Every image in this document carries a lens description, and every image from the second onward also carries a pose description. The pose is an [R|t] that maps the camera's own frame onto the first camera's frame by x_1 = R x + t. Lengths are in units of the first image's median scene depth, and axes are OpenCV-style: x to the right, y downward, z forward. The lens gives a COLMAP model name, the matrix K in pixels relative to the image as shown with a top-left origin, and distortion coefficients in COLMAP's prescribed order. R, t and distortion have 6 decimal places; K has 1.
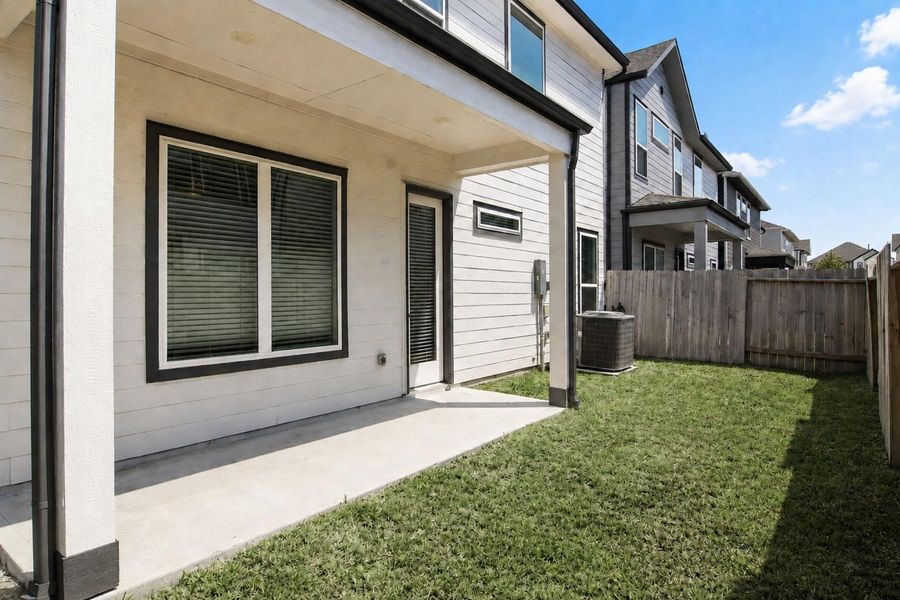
lens RADIAL K [[508.1, 0, 446.0], [0, 508.1, 296.9], [0, 0, 1]] dist [-0.004272, -0.001791]
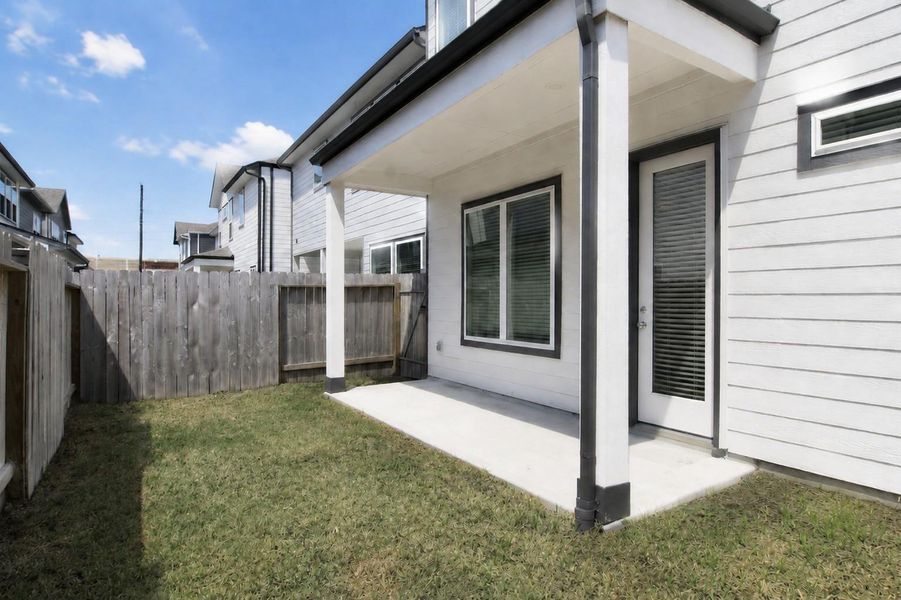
lens RADIAL K [[508.7, 0, 447.2], [0, 508.7, 298.3], [0, 0, 1]] dist [-0.004272, -0.001791]
pose [[-0.334813, -0.000481, -0.942284, 0.910339], [-0.004726, 0.999988, 0.001168, -0.003436], [0.942273, 0.004844, -0.334811, 1.210795]]
